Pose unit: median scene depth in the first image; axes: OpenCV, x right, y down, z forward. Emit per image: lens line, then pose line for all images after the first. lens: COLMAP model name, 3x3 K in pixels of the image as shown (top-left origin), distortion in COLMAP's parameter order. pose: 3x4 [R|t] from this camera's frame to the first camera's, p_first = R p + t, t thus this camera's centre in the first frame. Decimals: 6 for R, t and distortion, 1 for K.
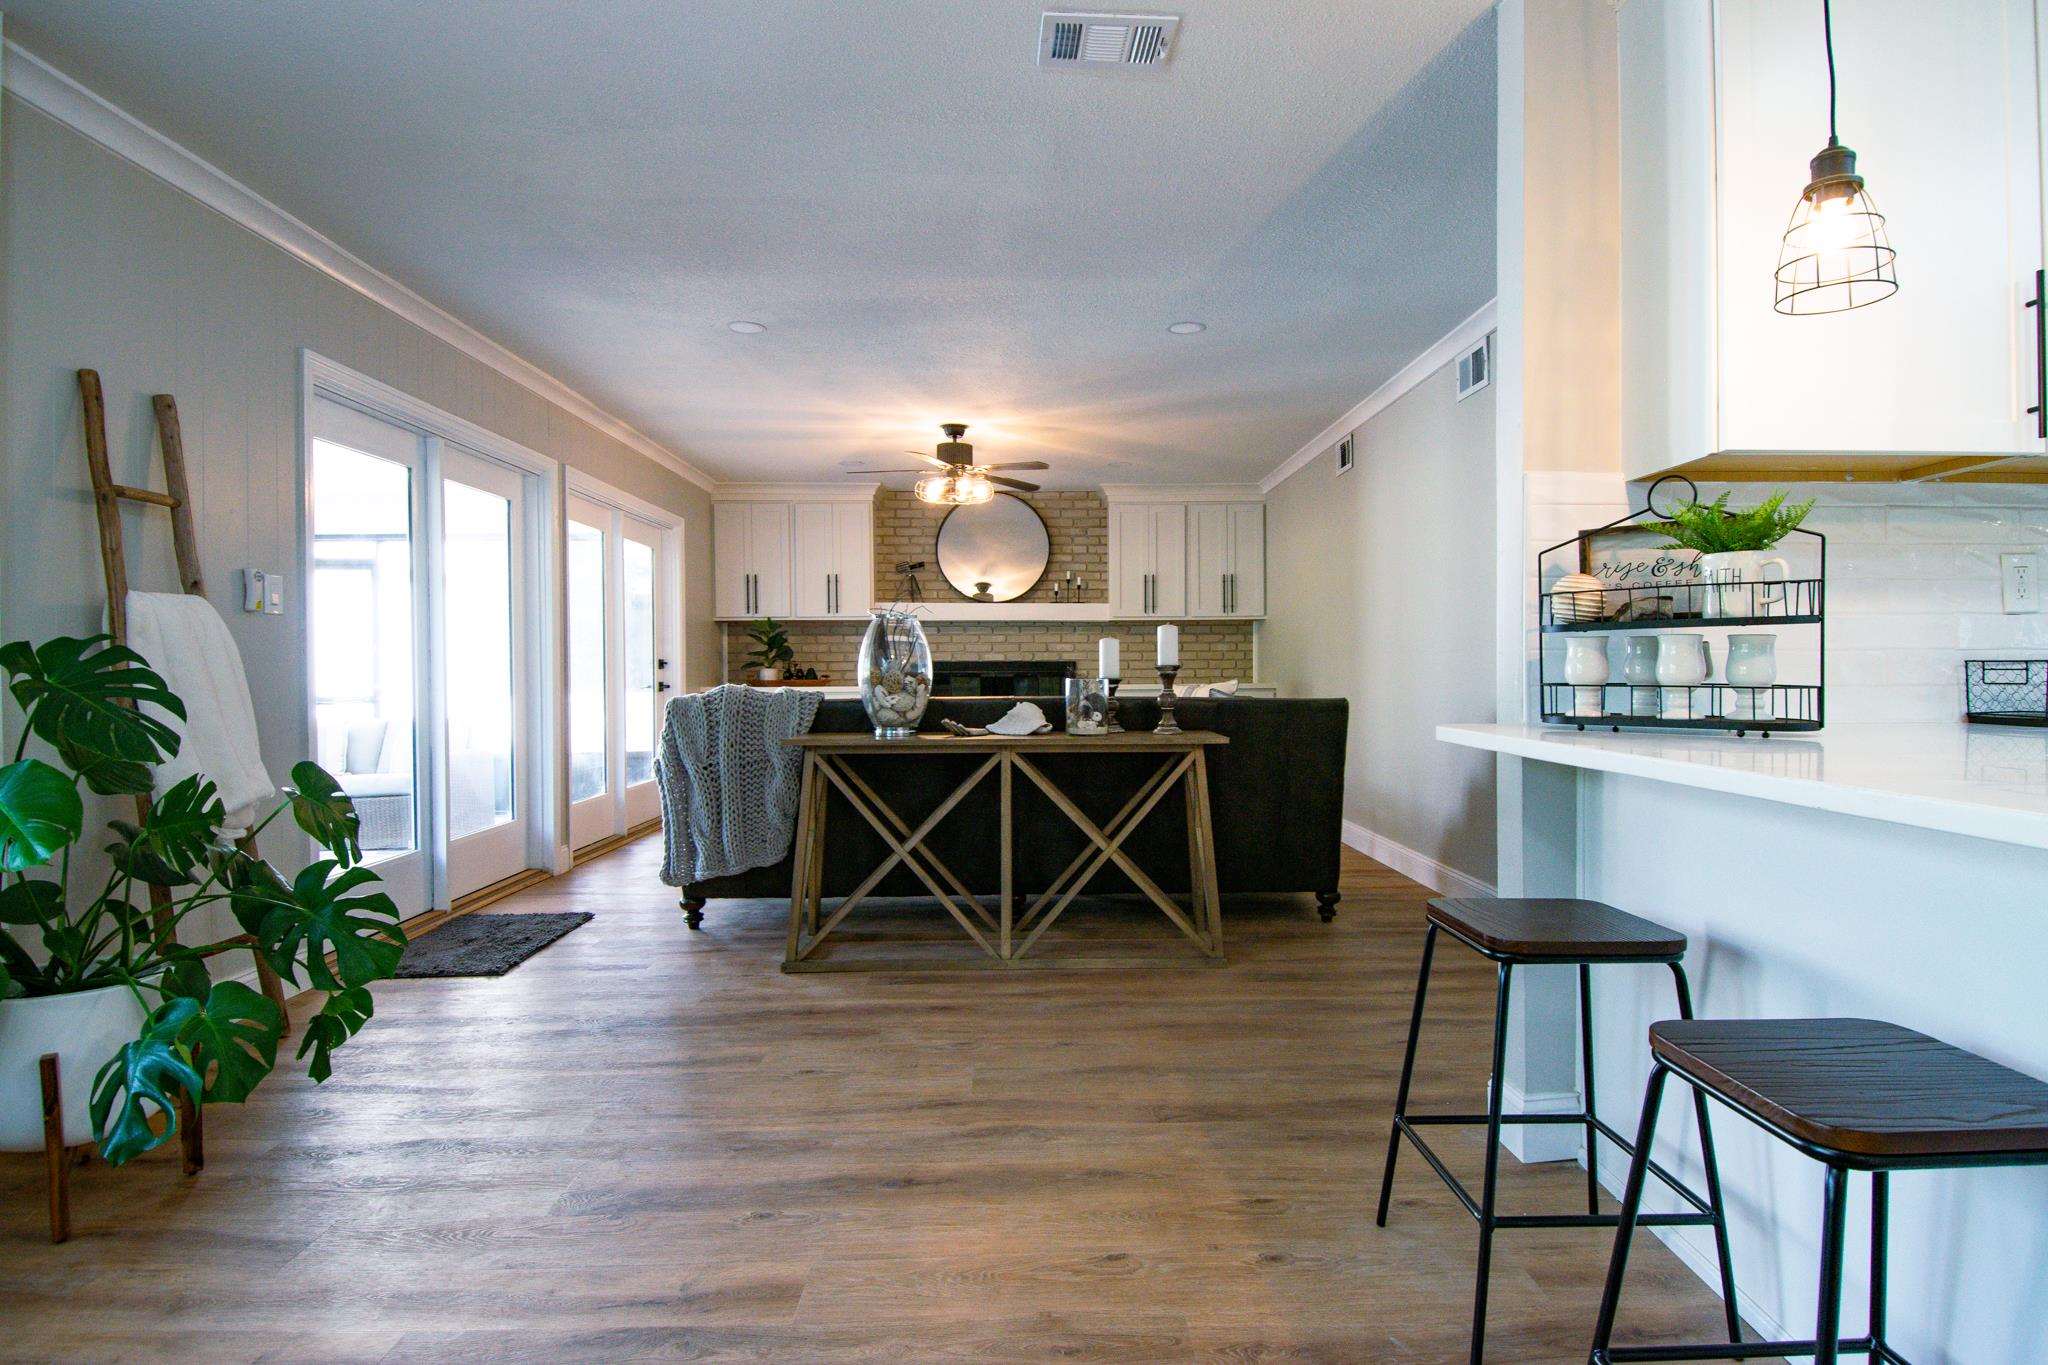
lens RADIAL K [[1090.6, 0, 1024.0], [0, 1090.6, 682.5], [0, 0, 1]] dist [-0.042793, -0.000533]
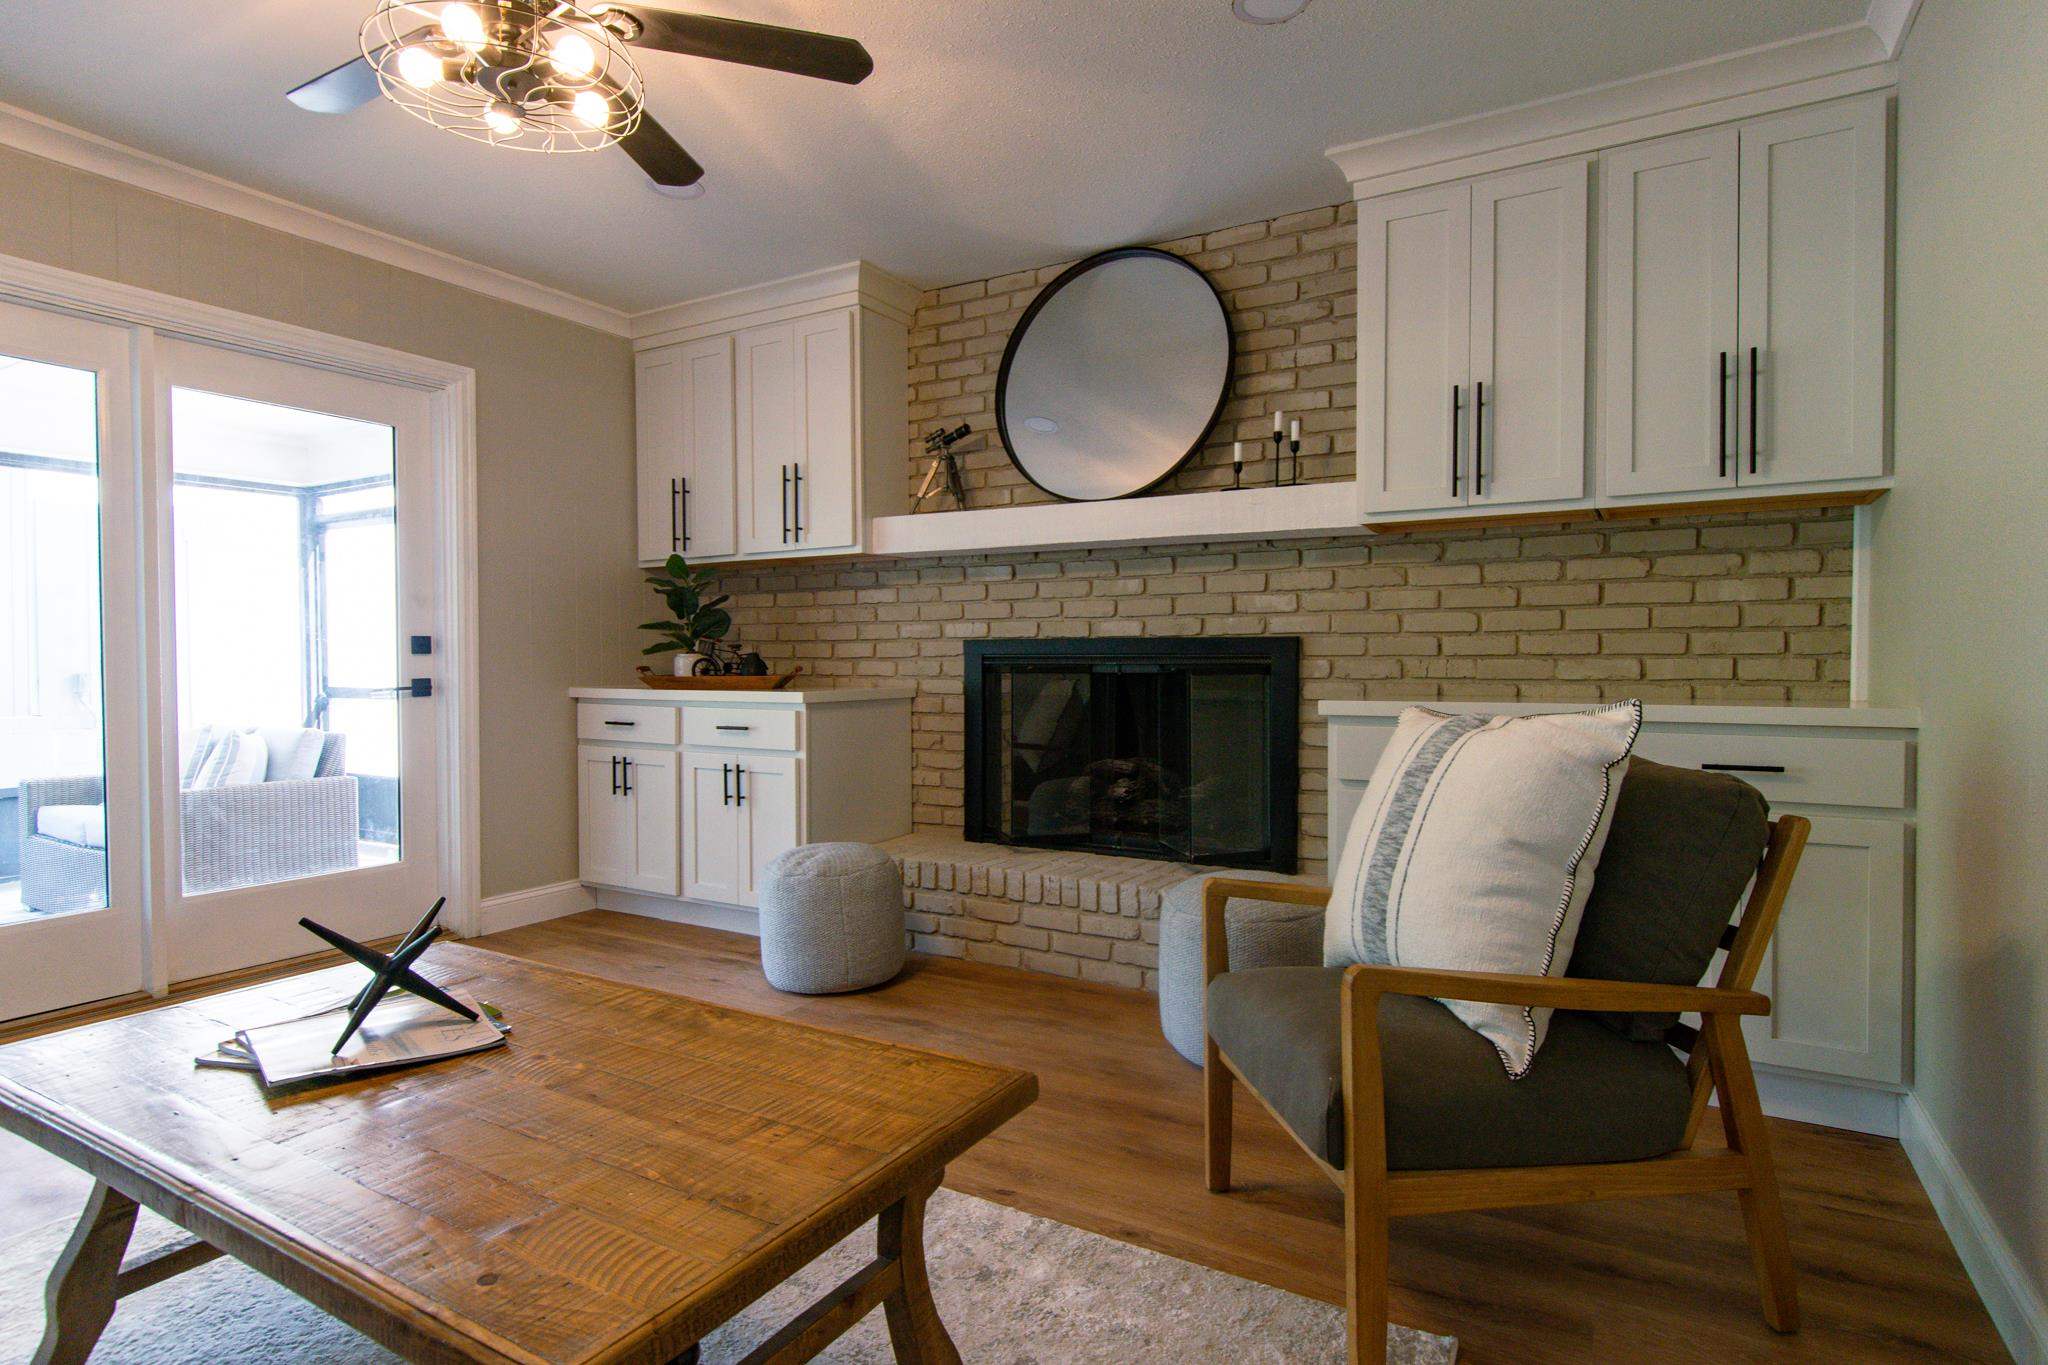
lens RADIAL K [[1068.1, 0, 1036.7], [0, 1068.1, 682.2], [0, 0, 1]] dist [0.000100, -0.000236]
pose [[0.858517, 0.014760, -0.512572, 0.167096], [-0.007577, 0.999842, 0.016101, -0.008207], [0.512729, -0.009940, 0.858493, 0.615076]]
